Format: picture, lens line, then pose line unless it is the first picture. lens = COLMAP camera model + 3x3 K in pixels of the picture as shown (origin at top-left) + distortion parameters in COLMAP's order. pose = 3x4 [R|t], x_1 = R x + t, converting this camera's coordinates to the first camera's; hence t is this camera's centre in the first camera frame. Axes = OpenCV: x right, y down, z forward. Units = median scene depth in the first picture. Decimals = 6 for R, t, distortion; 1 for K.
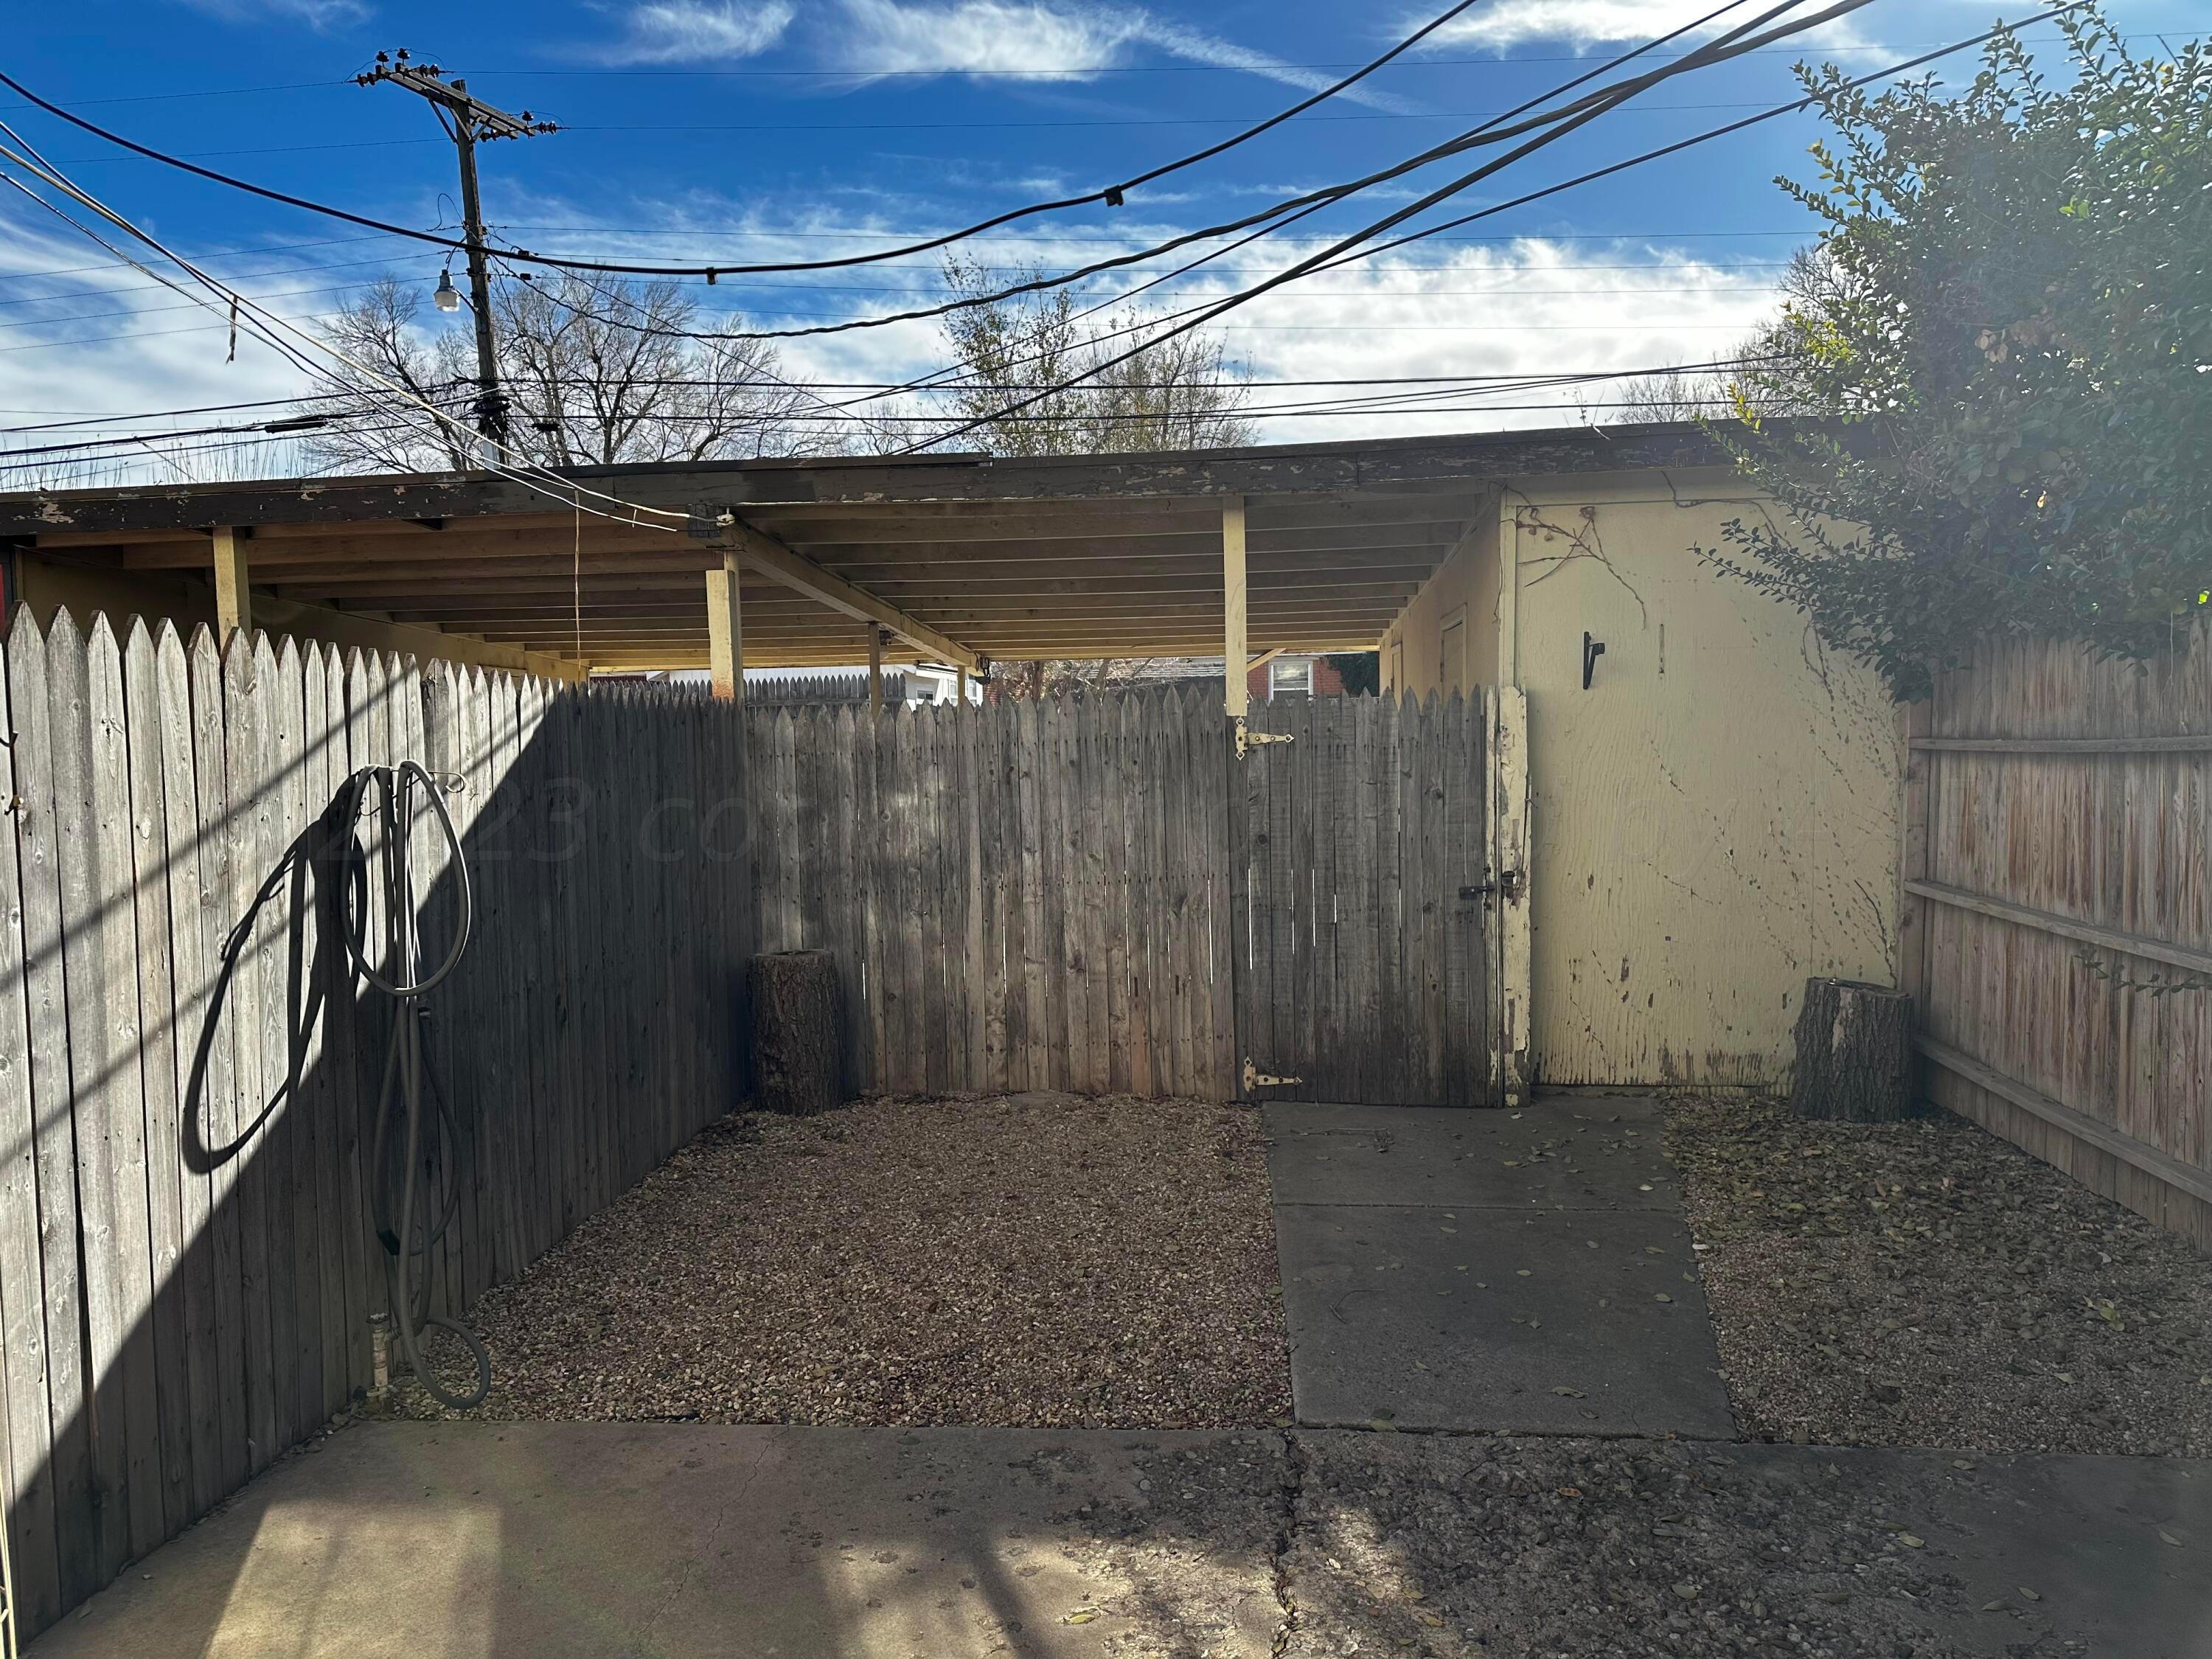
lens RADIAL K [[1536.7, 0, 1096.0], [0, 1536.7, 837.2], [0, 0, 1]] dist [0.037015, -0.025126]
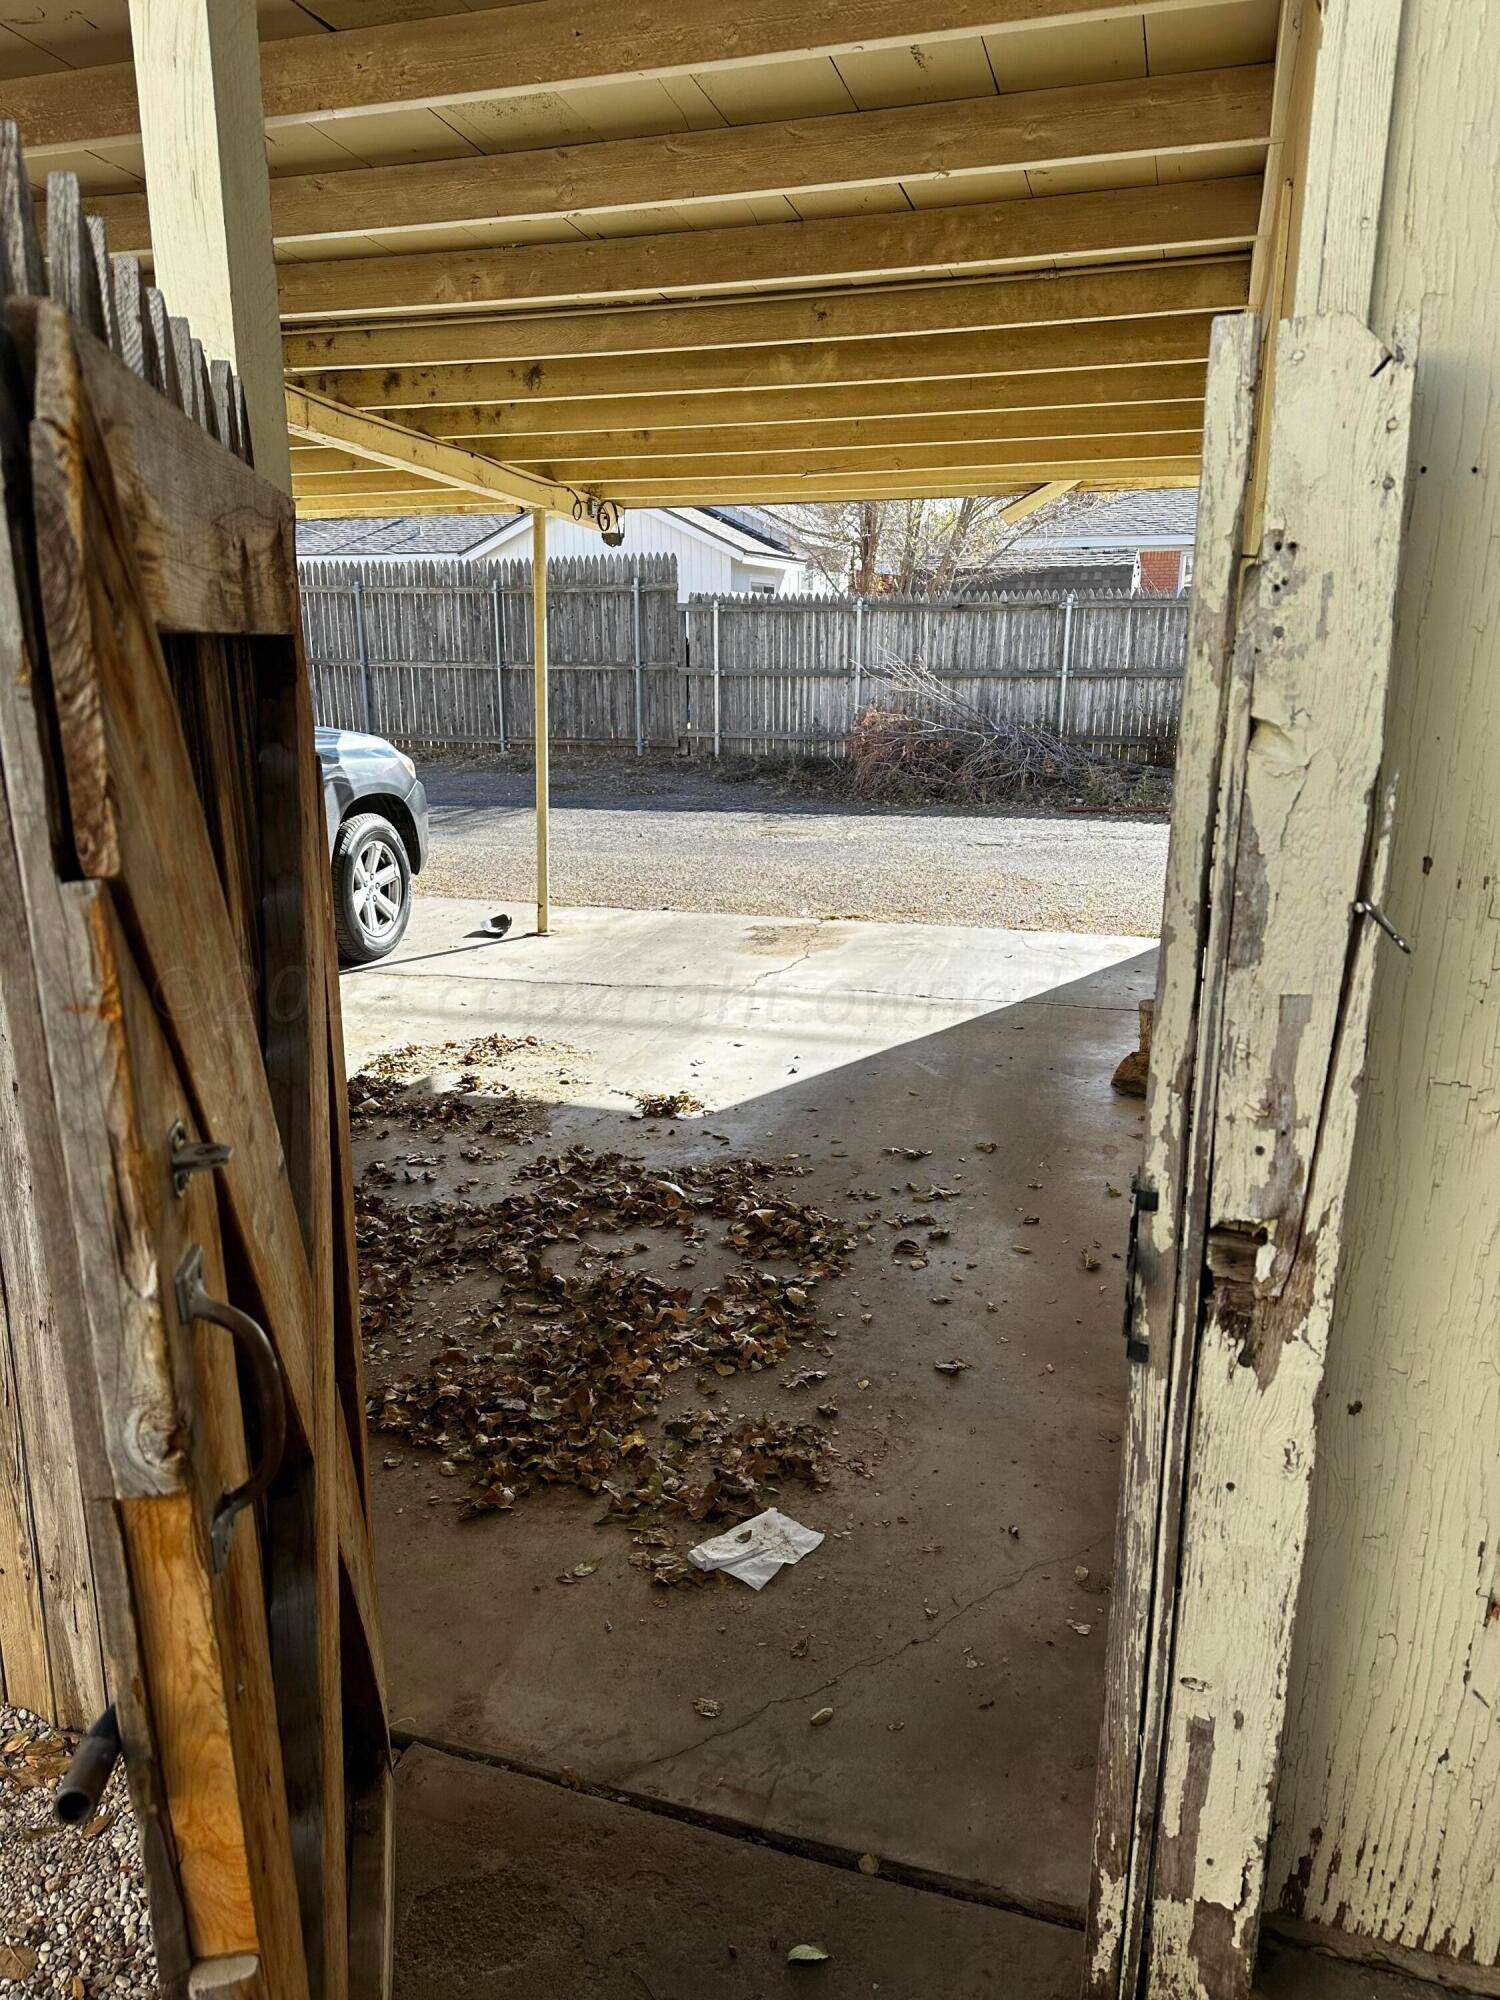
lens RADIAL K [[1389.4, 0, 743.6], [0, 1389.4, 997.1], [0, 0, 1]] dist [0.037015, -0.025126]
pose [[0.987186, 0.059916, -0.147901, 0.224221], [-0.030907, 0.981074, 0.191149, -0.046414], [0.156555, -0.184129, 0.970354, 0.795390]]
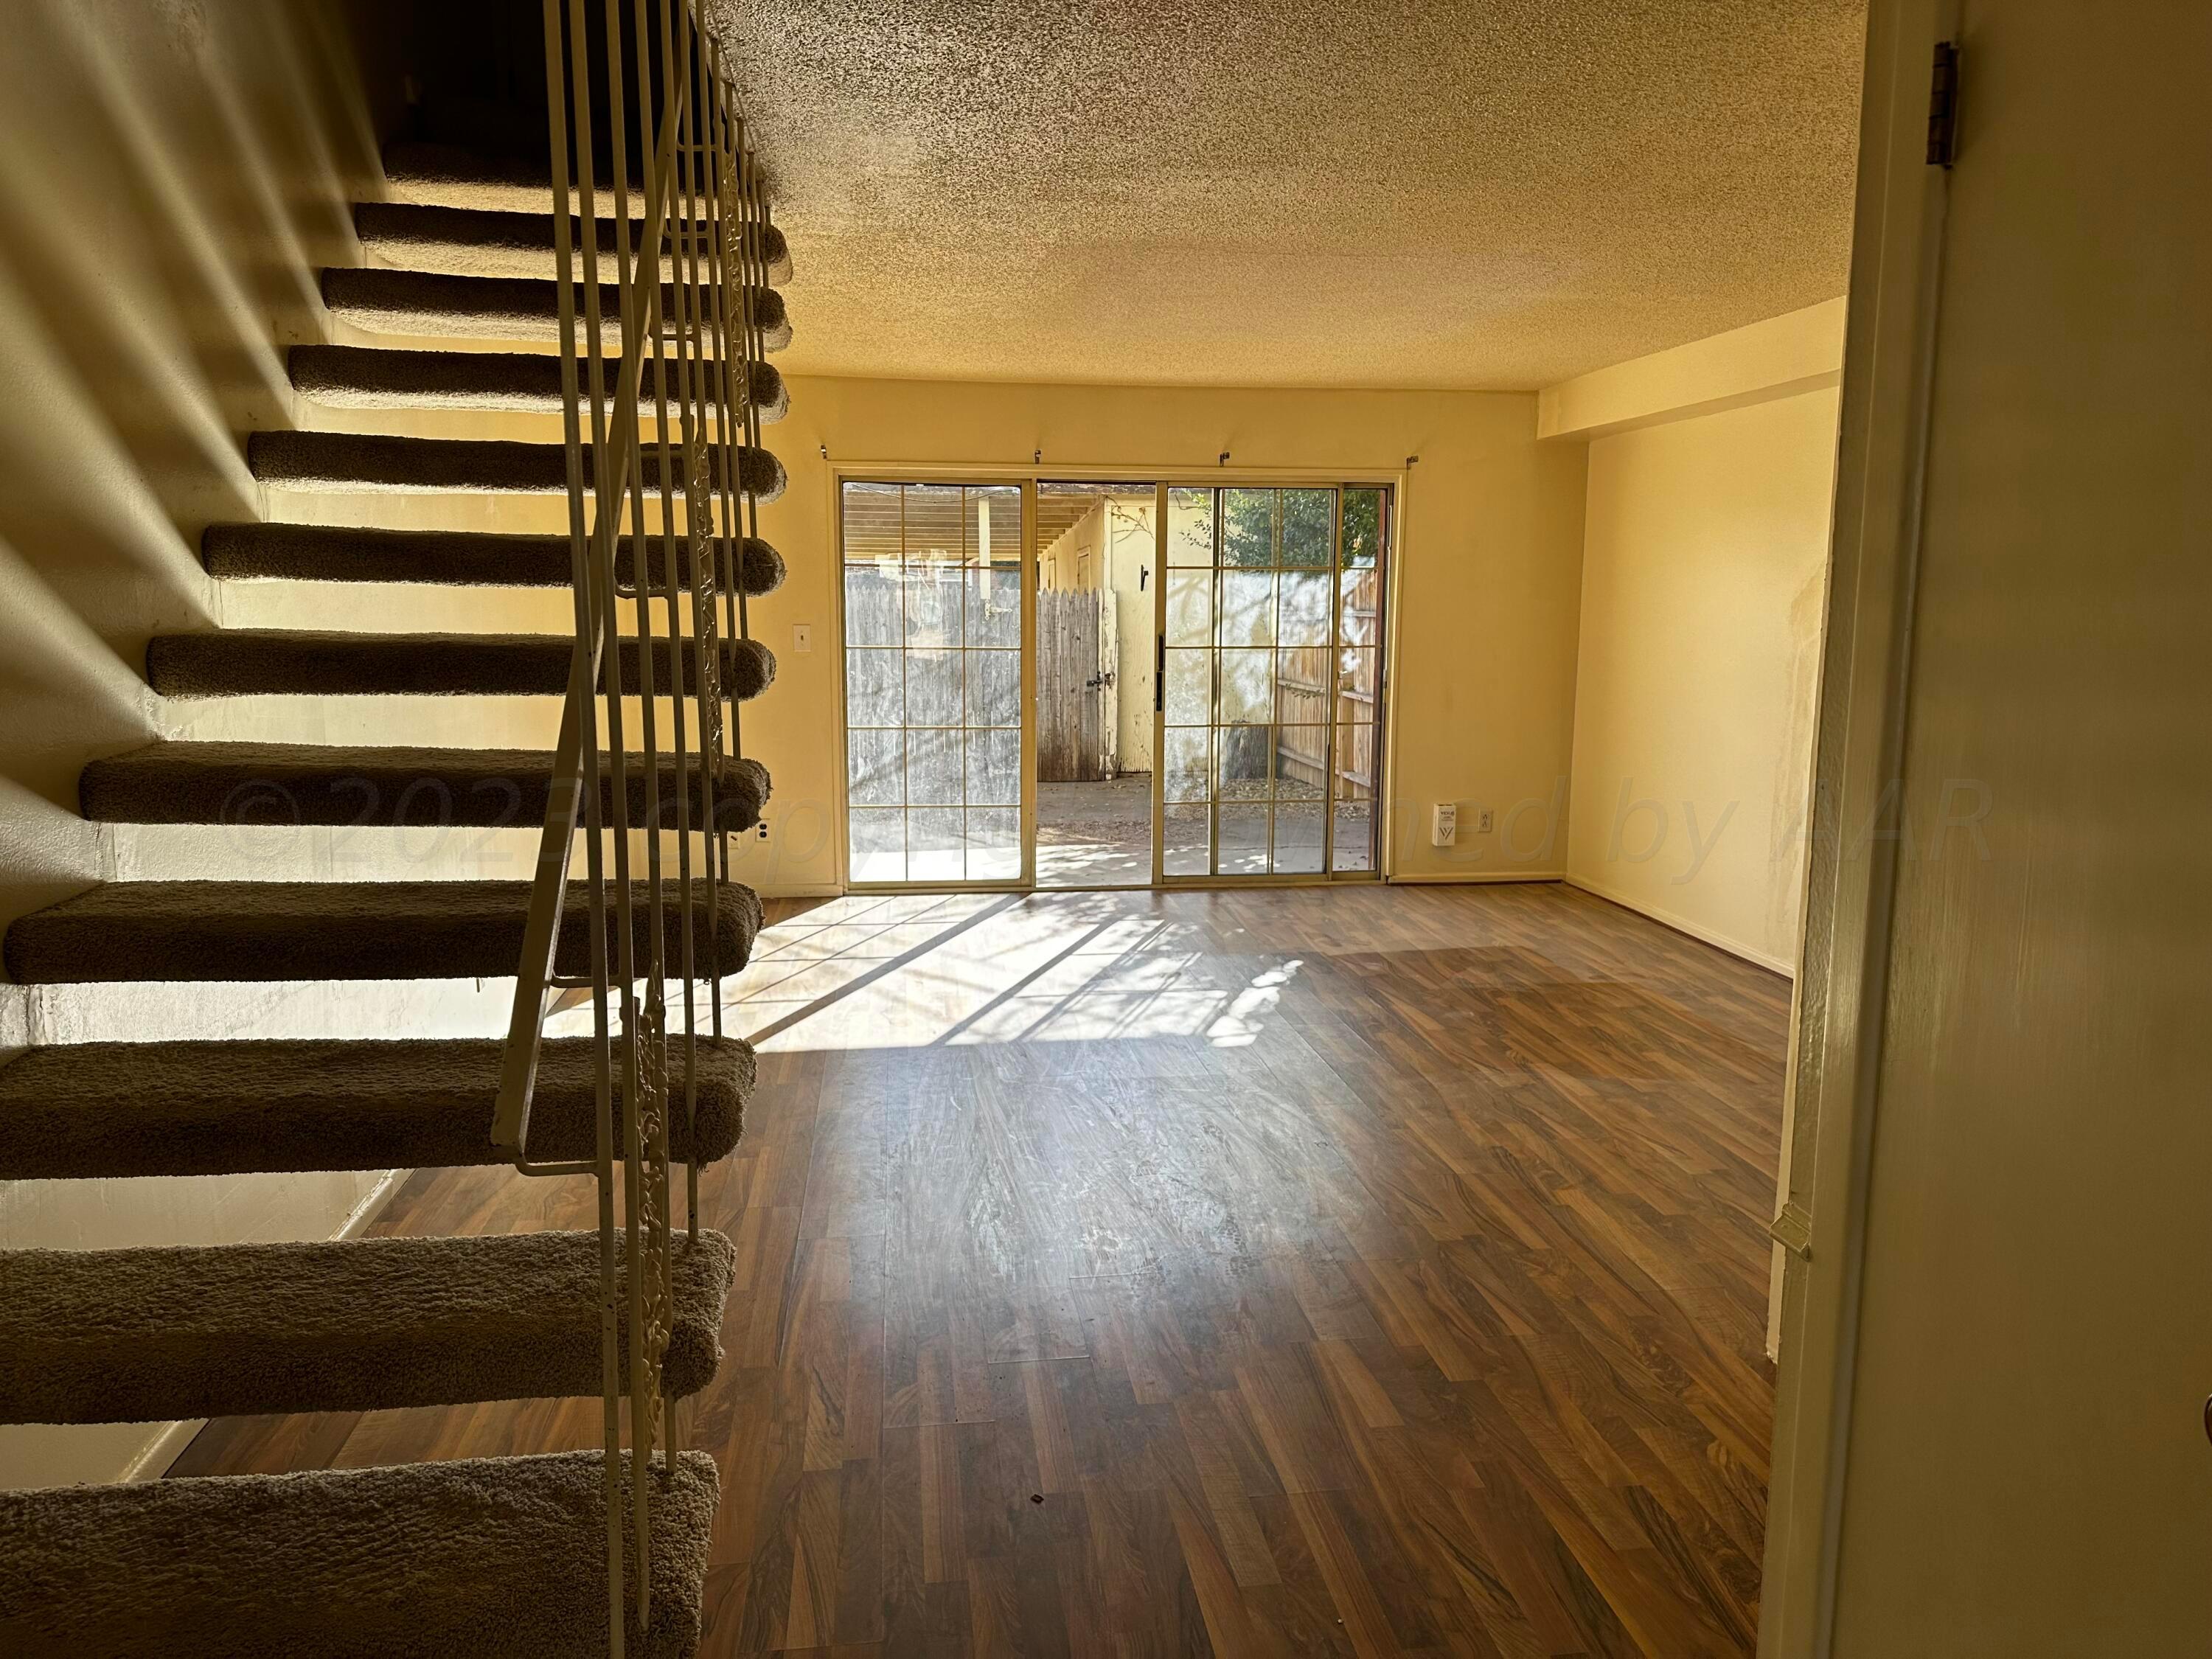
lens RADIAL K [[1536.7, 0, 1113.5], [0, 1536.7, 831.1], [0, 0, 1]] dist [0.037015, -0.025126]
pose [[0.962850, -0.020254, 0.269277, -0.323136], [-0.002561, 0.996453, 0.084106, 0.061928], [-0.270025, -0.081671, 0.959383, -1.136745]]
